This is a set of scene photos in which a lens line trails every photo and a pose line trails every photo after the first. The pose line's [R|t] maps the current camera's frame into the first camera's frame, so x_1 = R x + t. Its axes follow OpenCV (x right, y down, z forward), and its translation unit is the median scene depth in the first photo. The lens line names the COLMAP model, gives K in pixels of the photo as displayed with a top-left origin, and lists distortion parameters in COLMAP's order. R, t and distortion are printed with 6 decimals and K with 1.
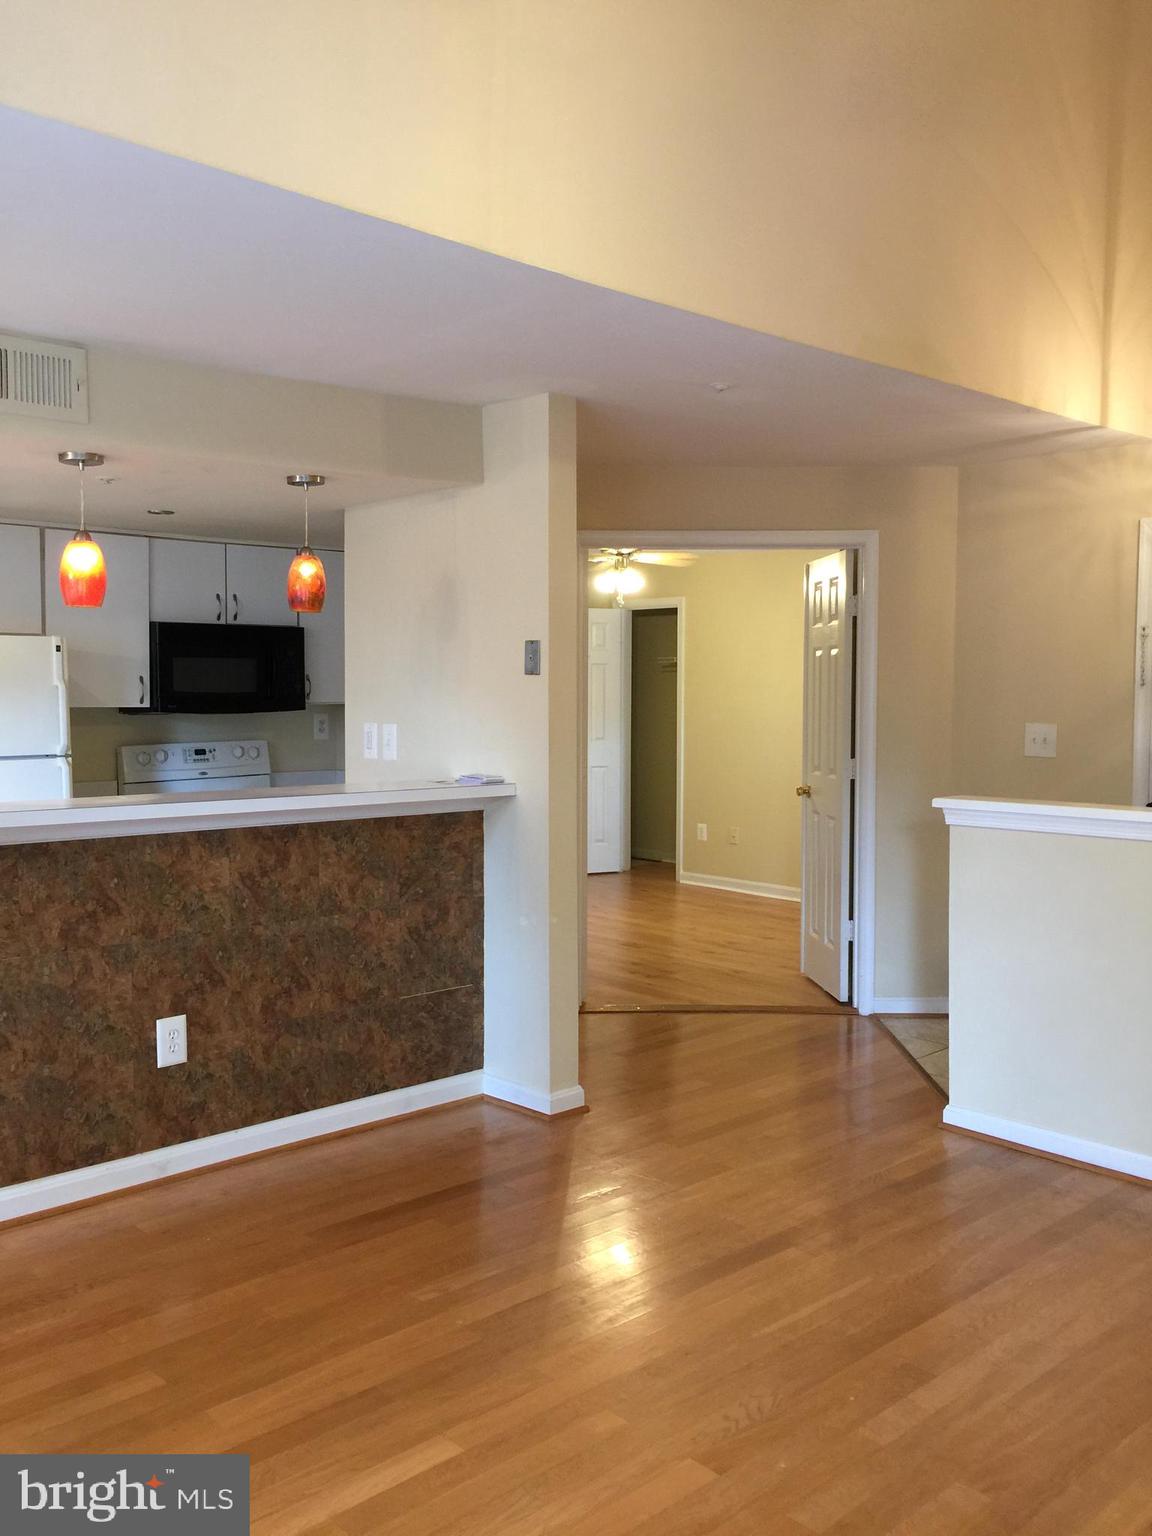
lens RADIAL K [[1318.5, 0, 578.2], [0, 1318.5, 763.1], [0, 0, 1]] dist [0.067020, -0.035177]
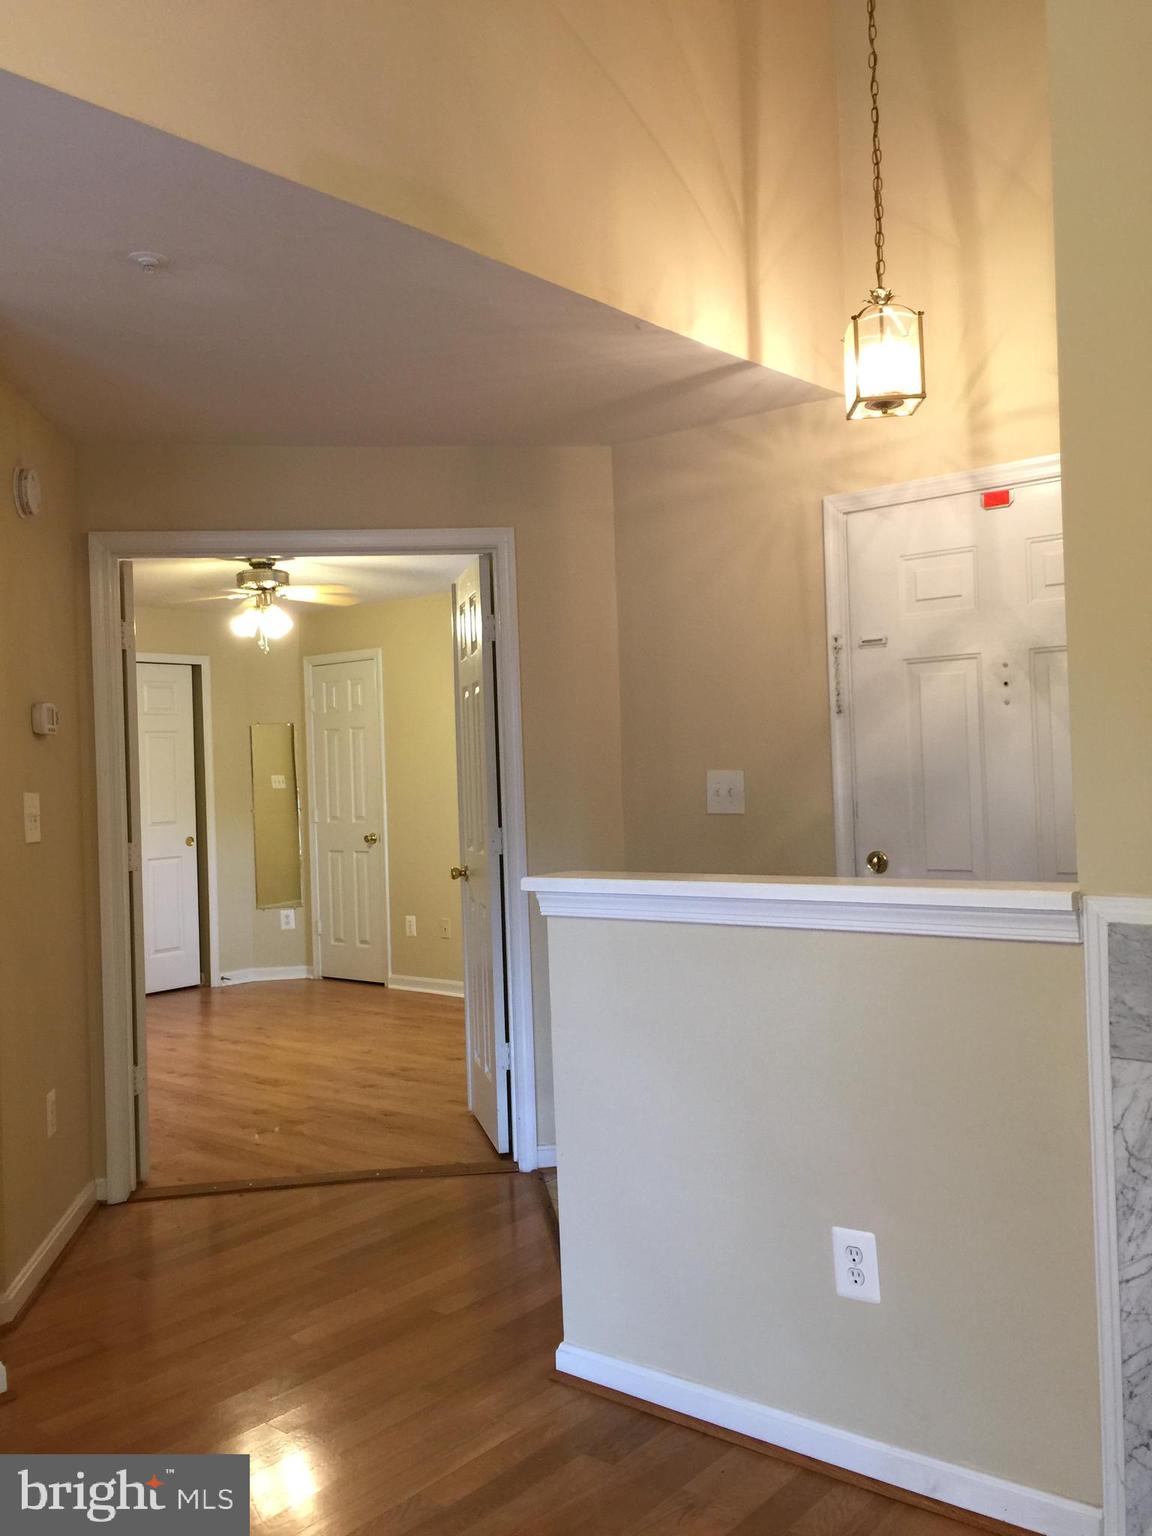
lens RADIAL K [[1318.5, 0, 577.6], [0, 1318.5, 764.4], [0, 0, 1]] dist [0.067020, -0.035177]
pose [[0.991436, -0.038114, 0.124907, 0.170989], [0.045773, 0.997206, -0.059037, 0.007923], [-0.122308, 0.064249, 0.990410, 0.259972]]
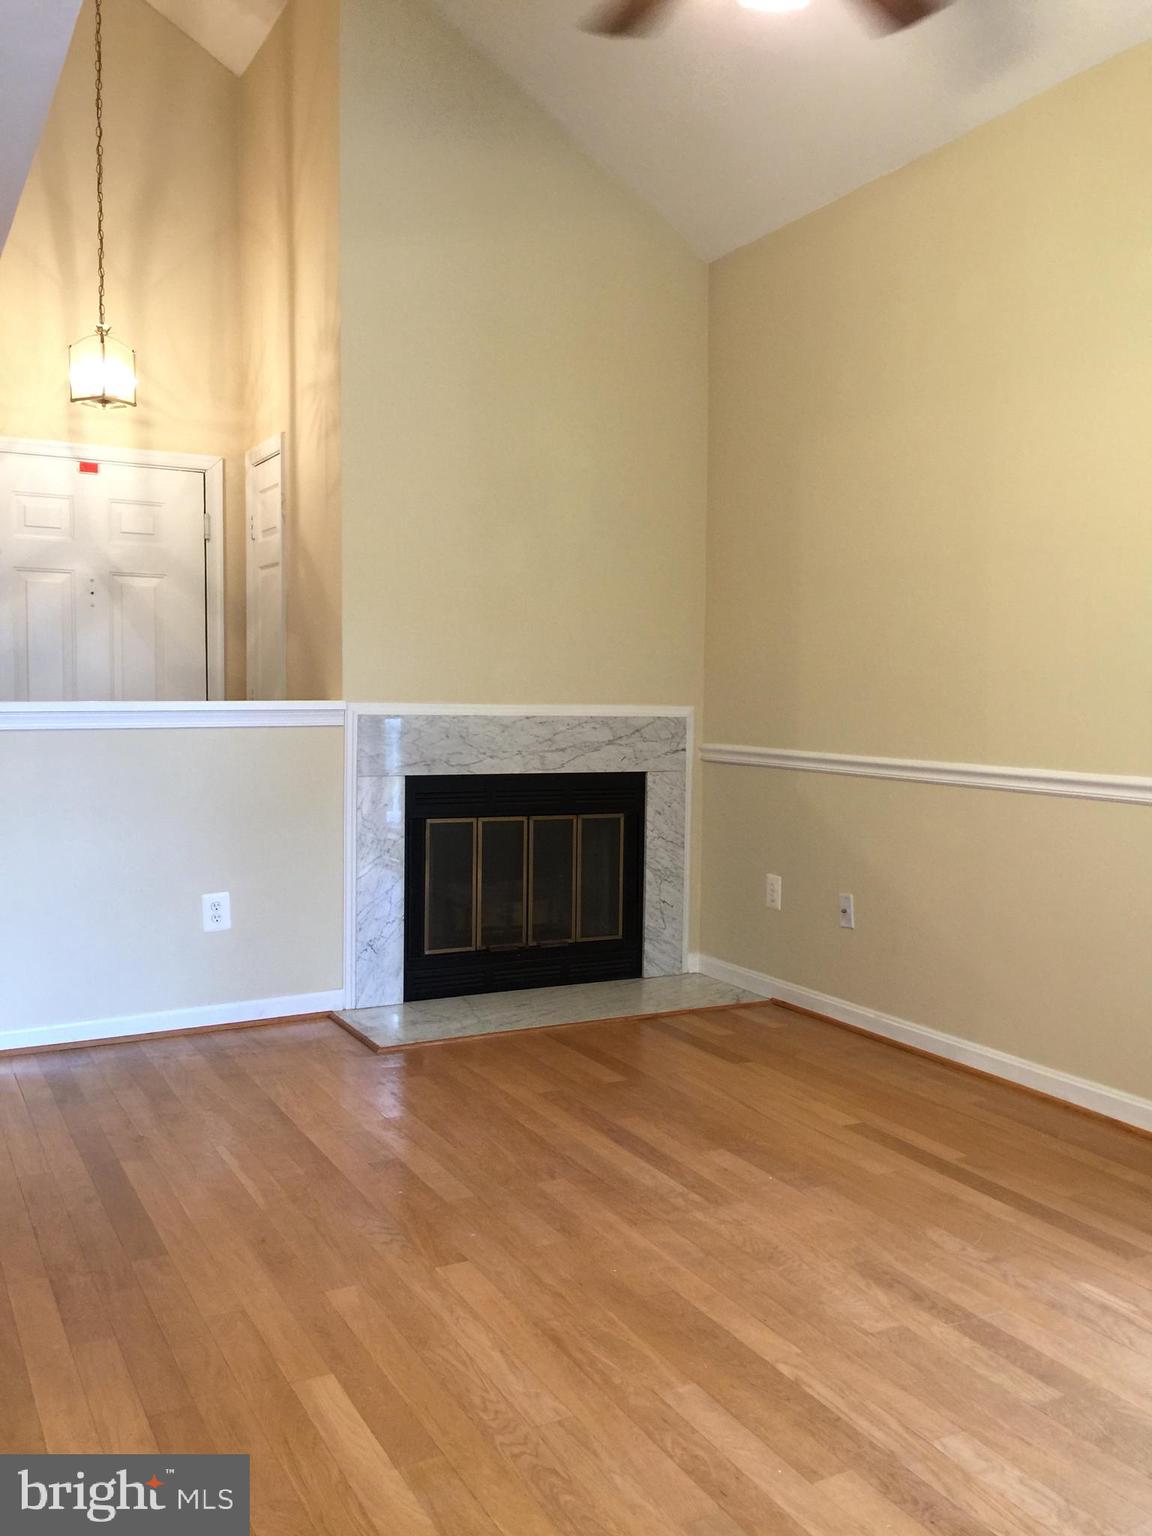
lens RADIAL K [[1318.5, 0, 577.8], [0, 1318.5, 767.8], [0, 0, 1]] dist [0.067020, -0.035177]
pose [[0.258642, -0.056416, 0.964324, -0.400383], [0.046989, 0.997846, 0.045774, 0.040243], [-0.964830, 0.033474, 0.260736, 0.281039]]
